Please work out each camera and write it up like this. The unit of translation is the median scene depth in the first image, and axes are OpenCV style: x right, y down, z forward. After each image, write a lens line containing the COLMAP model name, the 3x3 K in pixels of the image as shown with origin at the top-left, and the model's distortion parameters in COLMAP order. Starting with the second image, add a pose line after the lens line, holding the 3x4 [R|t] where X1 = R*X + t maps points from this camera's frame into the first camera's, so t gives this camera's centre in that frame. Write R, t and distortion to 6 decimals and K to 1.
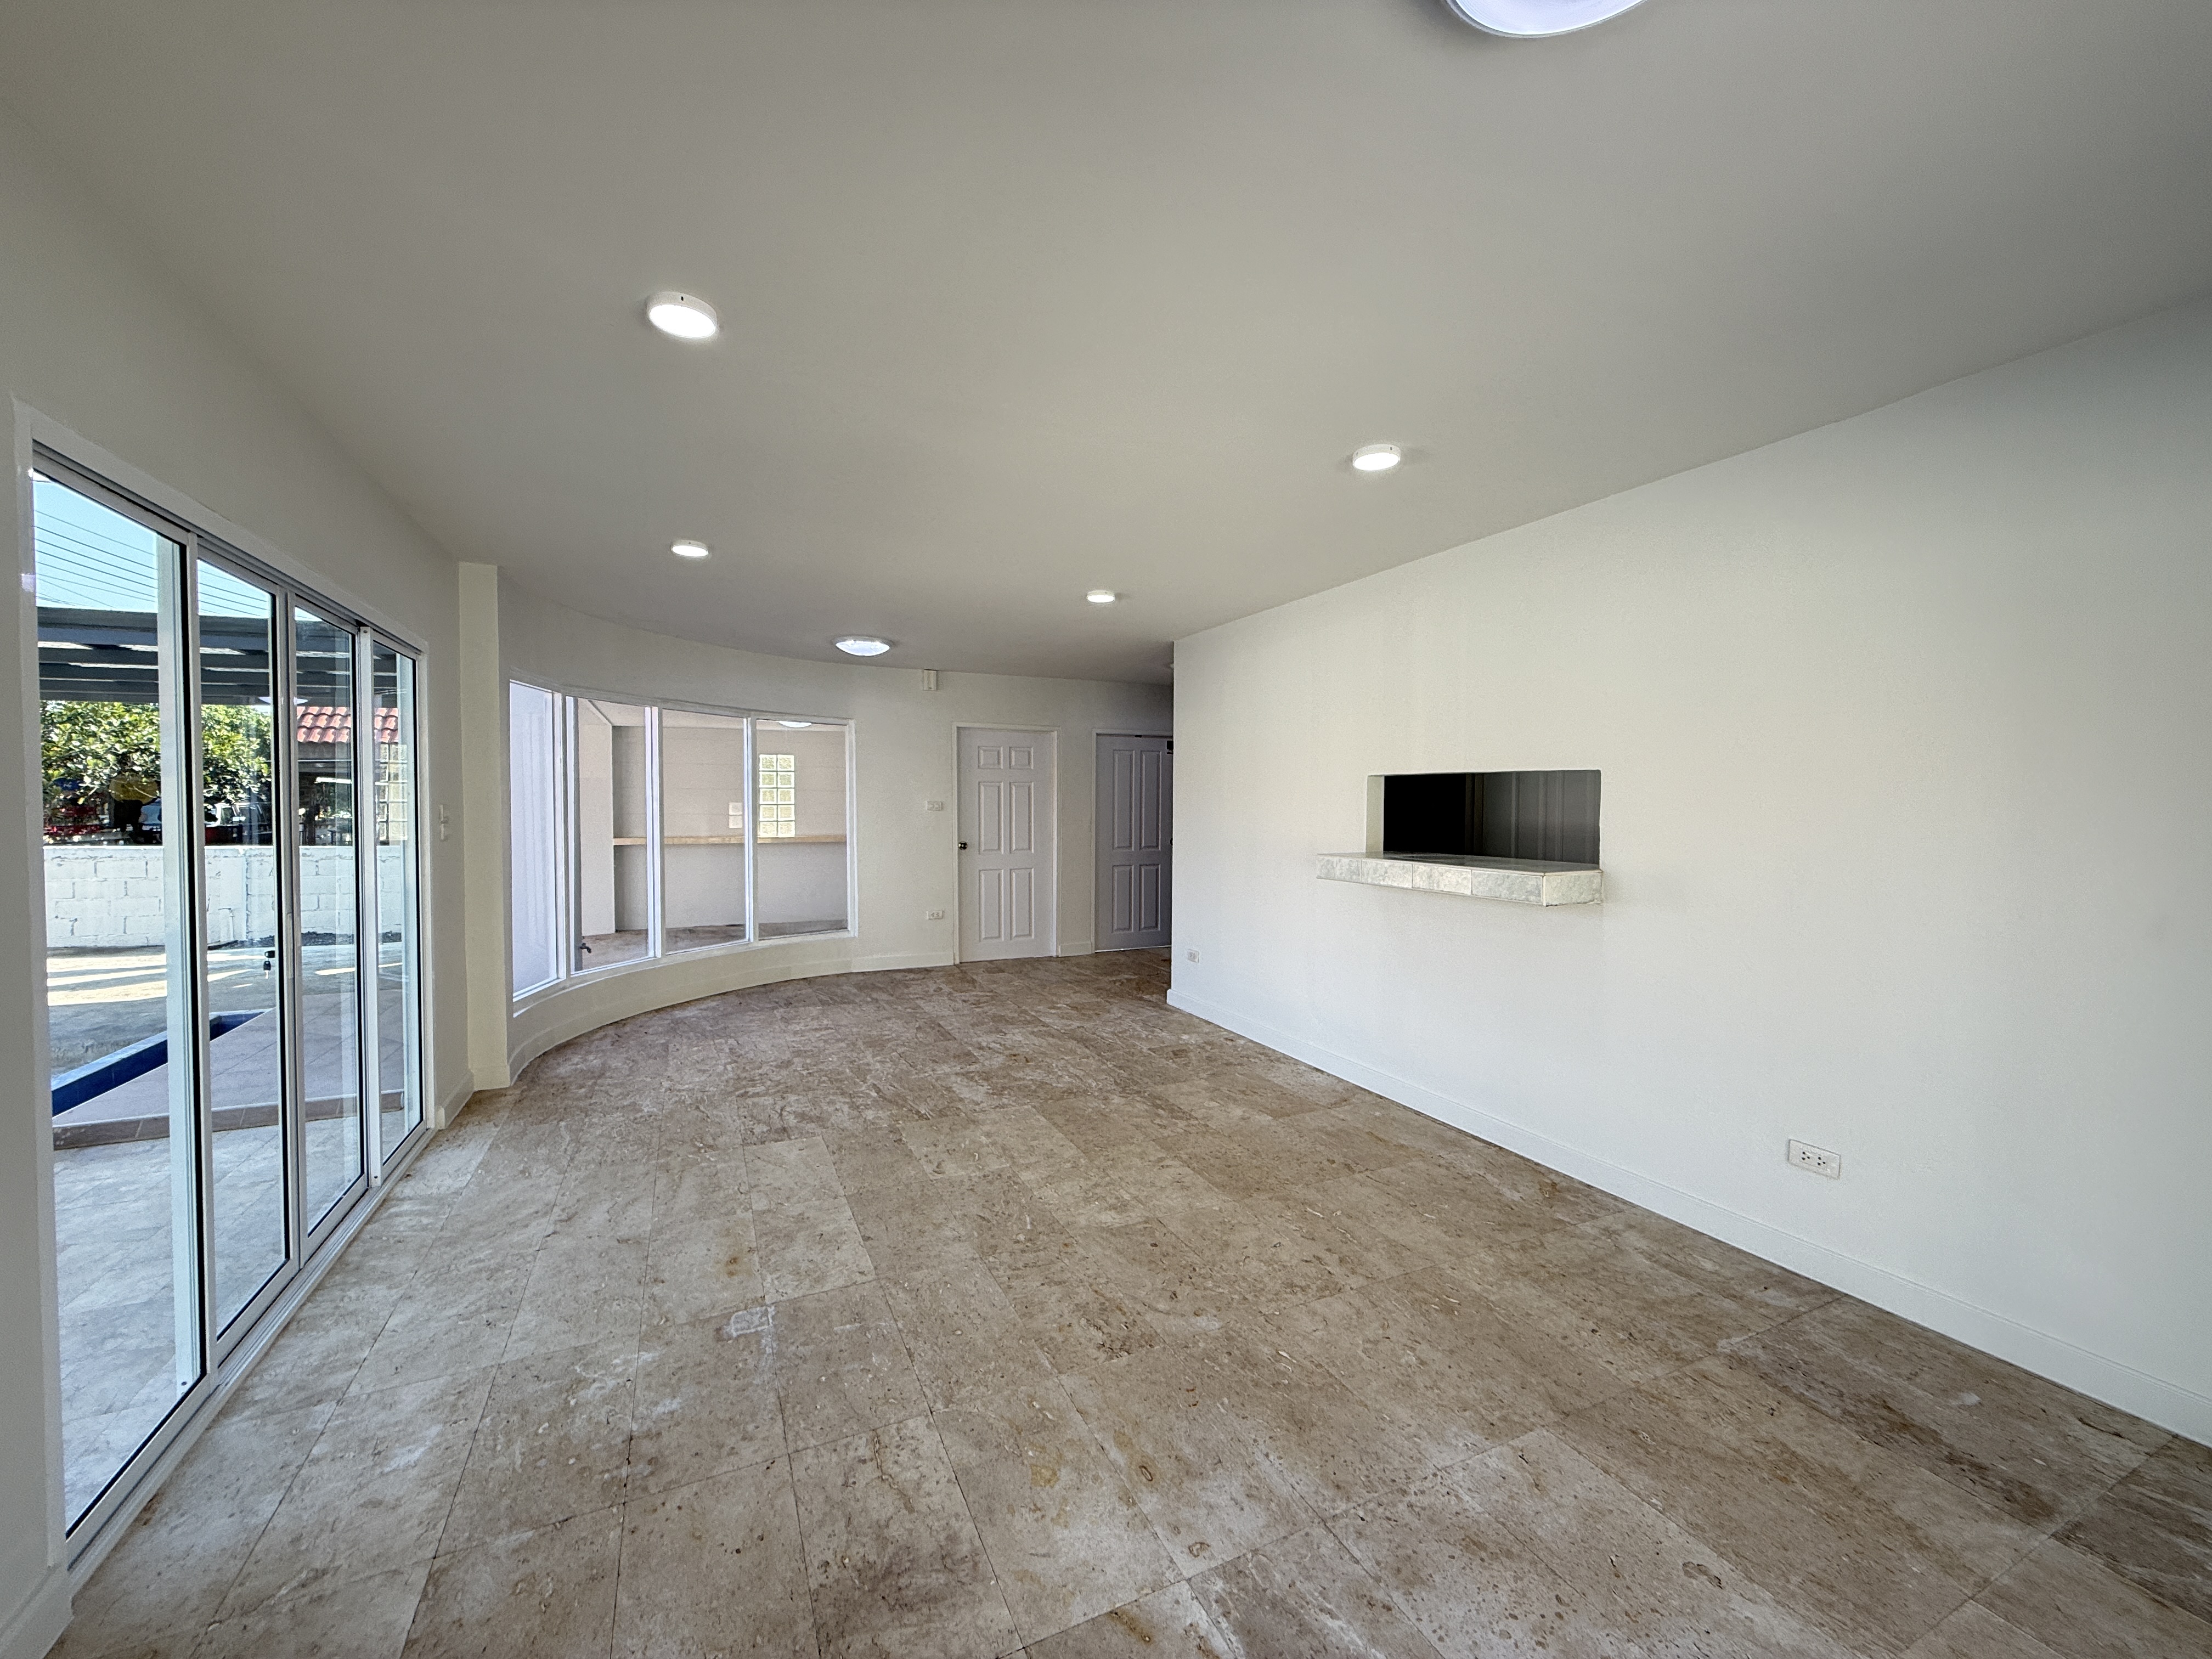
lens RADIAL K [[888.3, 0, 1097.5], [0, 888.3, 828.2], [0, 0, 1]] dist [0.003094, -0.000107]
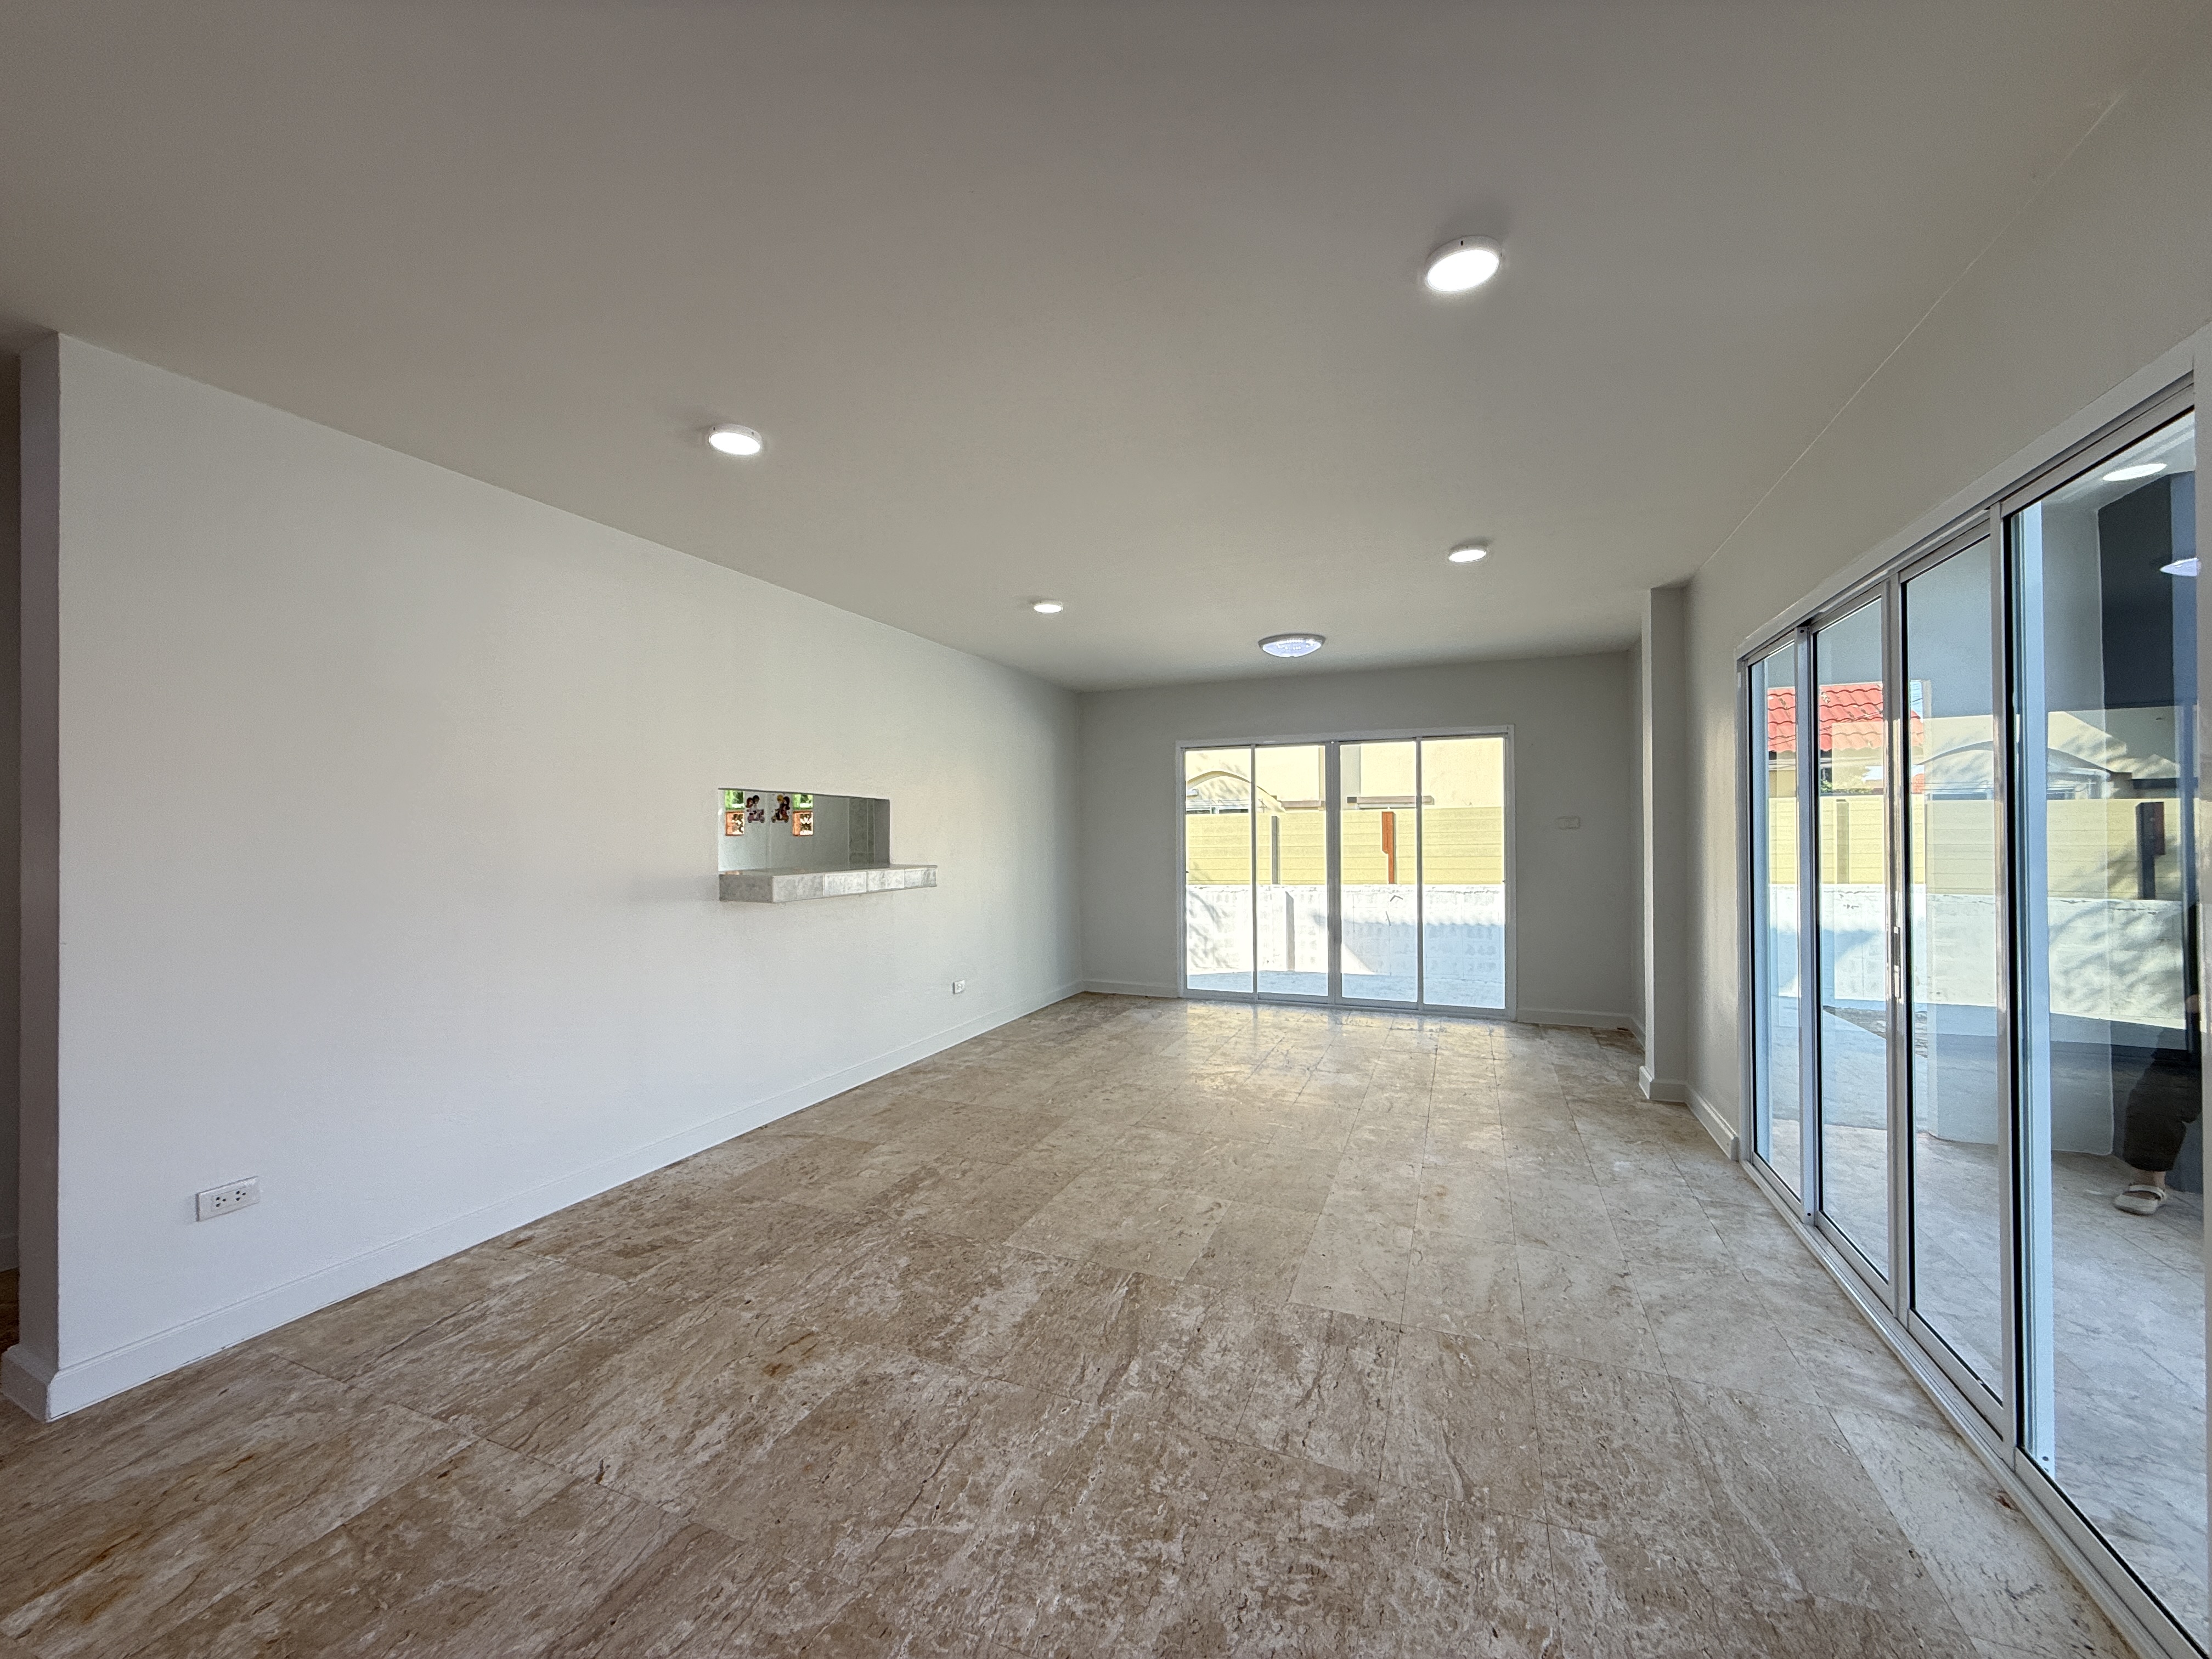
lens RADIAL K [[888.3, 0, 1097.2], [0, 888.3, 825.4], [0, 0, 1]] dist [0.003094, -0.000107]
pose [[-0.680135, 0.005222, 0.733068, -0.648512], [0.023512, 0.999616, 0.014693, -0.028783], [-0.732710, 0.027229, -0.679997, 1.421072]]
